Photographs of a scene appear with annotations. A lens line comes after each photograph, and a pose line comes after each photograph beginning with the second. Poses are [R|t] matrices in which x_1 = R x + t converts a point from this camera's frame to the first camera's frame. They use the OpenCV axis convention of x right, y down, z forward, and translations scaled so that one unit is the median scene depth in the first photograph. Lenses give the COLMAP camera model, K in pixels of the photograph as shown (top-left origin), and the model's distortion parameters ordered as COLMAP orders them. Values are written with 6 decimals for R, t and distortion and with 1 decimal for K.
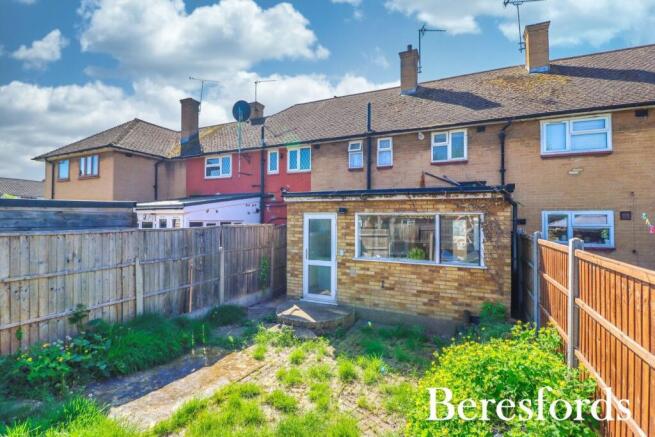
lens RADIAL K [[305.1, 0, 323.2], [0, 305.1, 217.1], [0, 0, 1]] dist [-0.000859, -0.012460]
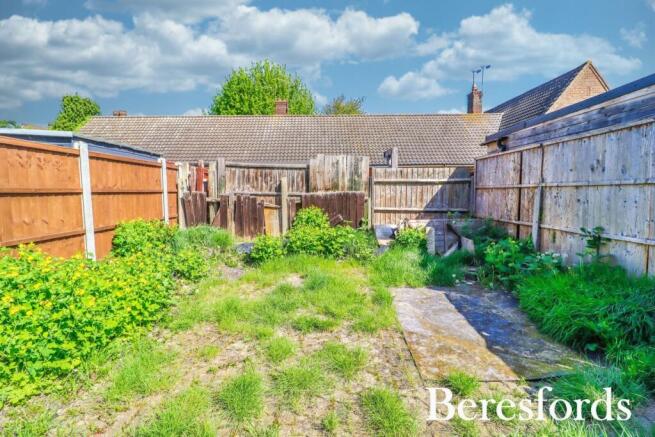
lens RADIAL K [[305.1, 0, 323.2], [0, 305.1, 217.1], [0, 0, 1]] dist [-0.000859, -0.012460]
pose [[-0.906314, 0.033460, -0.421277, 0.099617], [0.005060, 0.997648, 0.068354, 0.141670], [0.422574, 0.059818, -0.904352, 0.949104]]
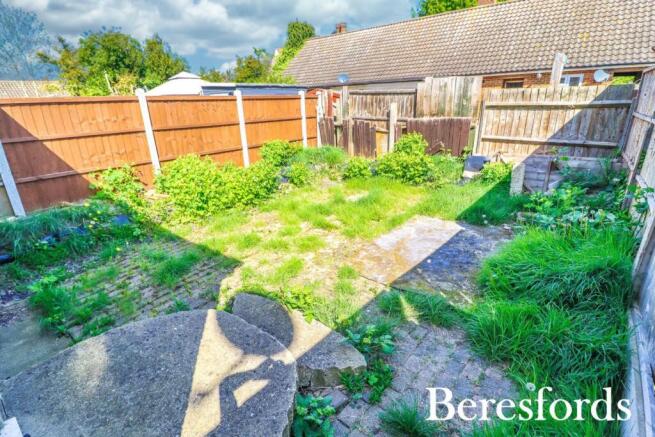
lens RADIAL K [[315.6, 0, 320.3], [0, 315.6, 219.9], [0, 0, 1]] dist [0.000344, -0.013677]
pose [[-0.969486, -0.059808, 0.237741, -0.228534], [0.024360, 0.941482, 0.336182, 0.090244], [-0.243935, 0.331715, -0.911296, 1.169028]]
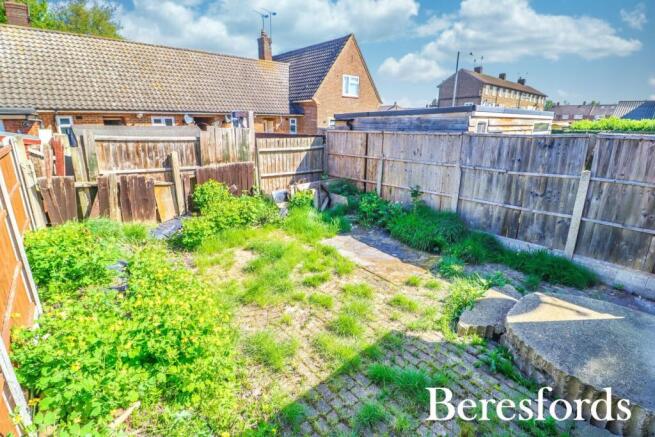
lens RADIAL K [[312.5, 0, 327.5], [0, 312.5, 218.5], [0, 0, 1]] dist [0.000983, -0.013645]
pose [[-0.392980, 0.257368, -0.882796, 0.476763], [0.001028, 0.960156, 0.279464, 0.016846], [0.919546, 0.108916, -0.377587, 0.805138]]
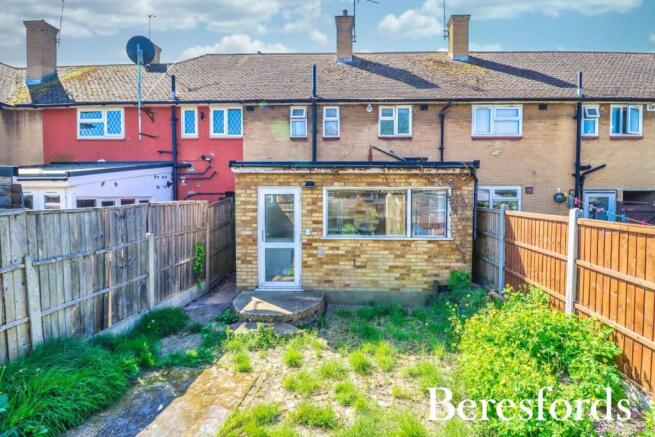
lens RADIAL K [[318.6, 0, 349.9], [0, 318.6, 209.3], [0, 0, 1]] dist [-0.002805, -0.009365]
pose [[0.914661, -0.023102, 0.403562, -0.208093], [0.002151, 0.998629, 0.052294, 0.003171], [-0.404217, -0.046963, 0.913457, 0.113847]]
